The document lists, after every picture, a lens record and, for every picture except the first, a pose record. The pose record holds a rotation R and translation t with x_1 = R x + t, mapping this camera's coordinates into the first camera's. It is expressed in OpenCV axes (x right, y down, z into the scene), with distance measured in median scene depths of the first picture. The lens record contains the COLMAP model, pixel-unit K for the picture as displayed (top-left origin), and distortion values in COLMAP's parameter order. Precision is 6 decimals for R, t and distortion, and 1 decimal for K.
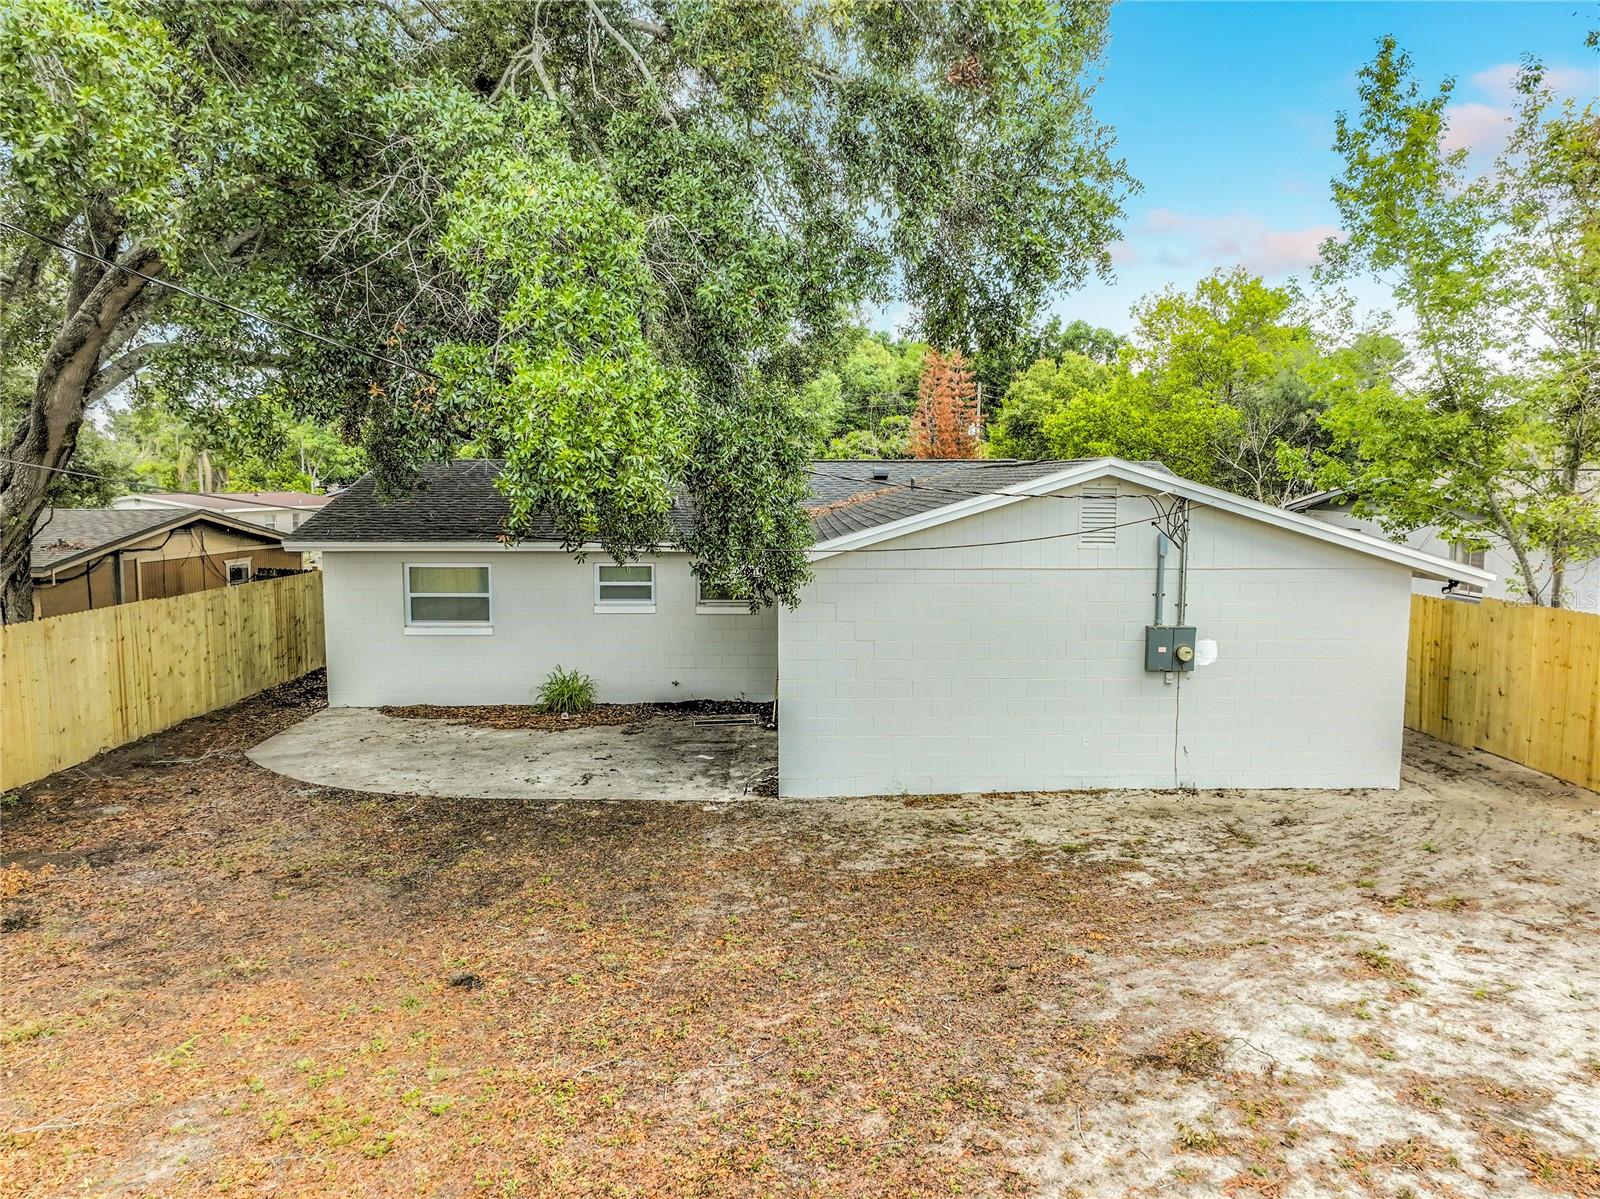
lens RADIAL K [[1120.3, 0, 801.7], [0, 1120.3, 592.0], [0, 0, 1]] dist [0.005502, 0.005666]
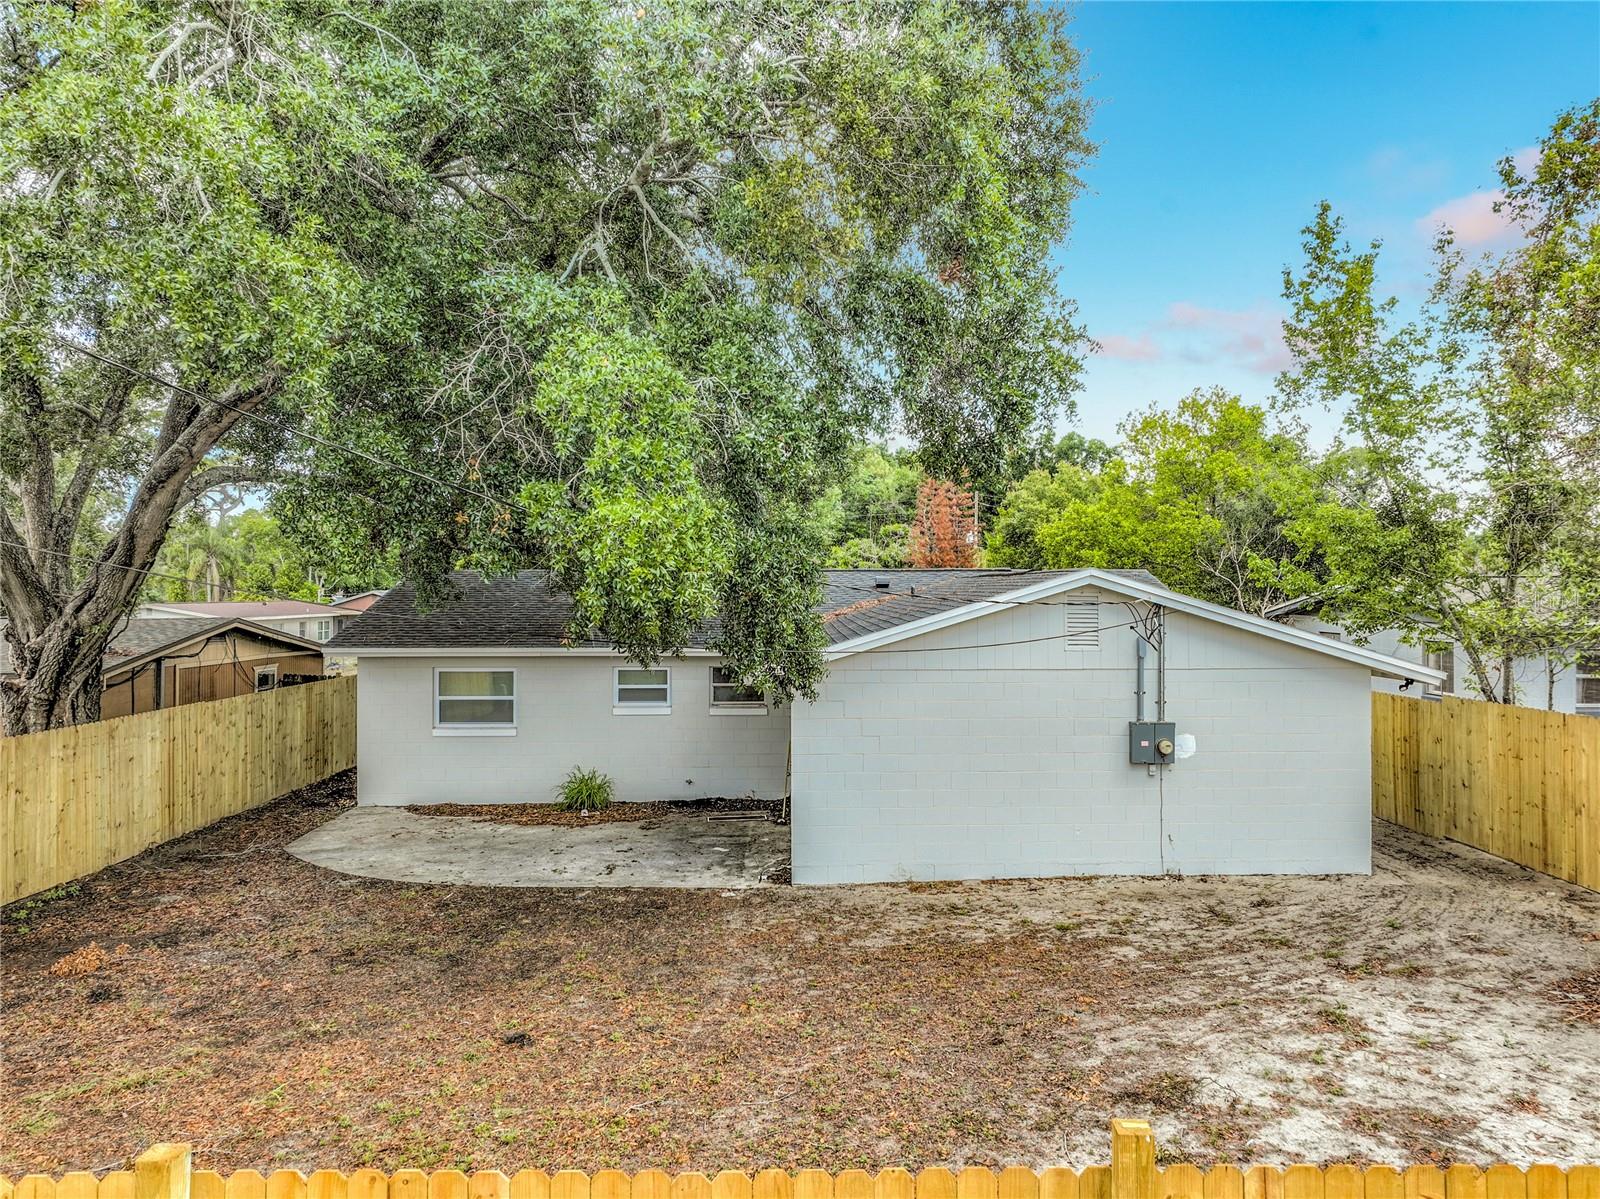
lens RADIAL K [[1129.1, 0, 800.3], [0, 1129.1, 580.4], [0, 0, 1]] dist [0.003900, 0.005679]
pose [[0.999995, -0.003221, -0.000475, -0.012212], [0.003154, 0.994445, -0.105212, 0.008963], [0.000811, 0.105210, 0.994450, -0.114309]]
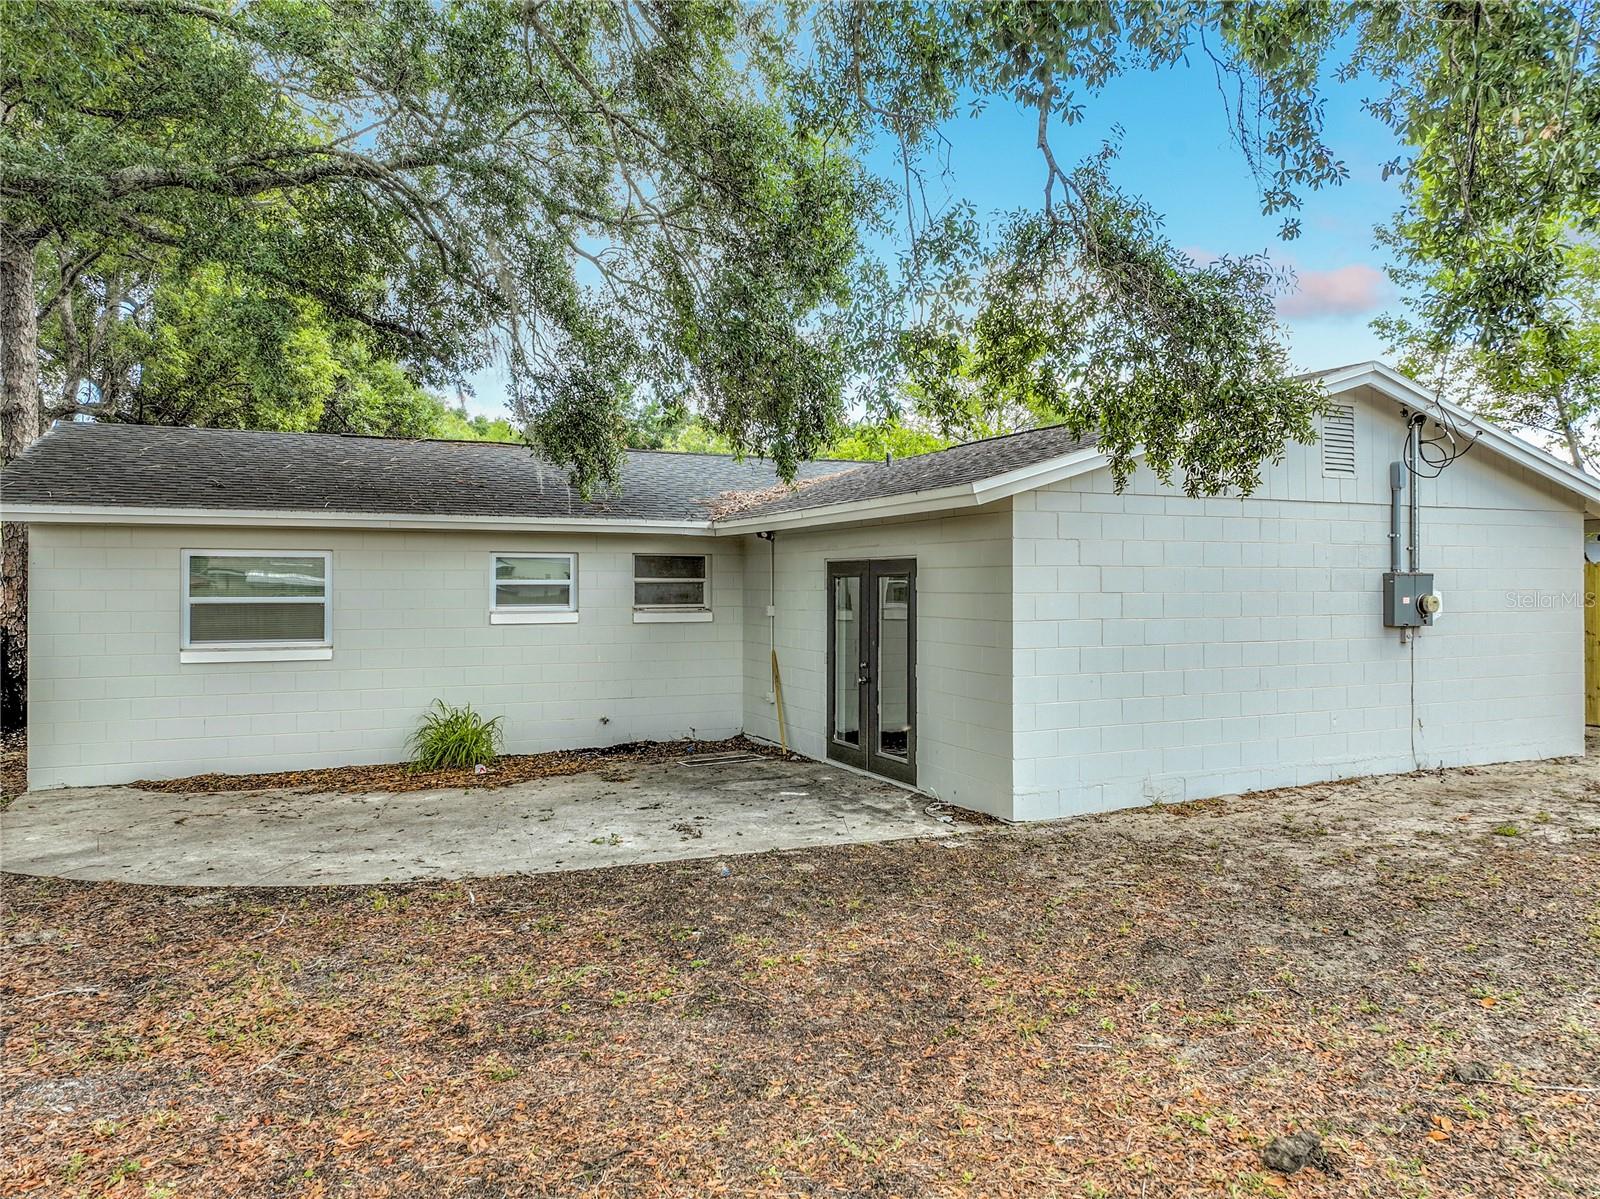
lens RADIAL K [[1129.1, 0, 800.3], [0, 1129.1, 580.4], [0, 0, 1]] dist [0.003900, 0.005679]
pose [[0.915072, 0.000753, 0.403291, -0.467963], [0.040952, 0.994656, -0.094778, 0.106388], [-0.401207, 0.103244, 0.910150, 0.451516]]
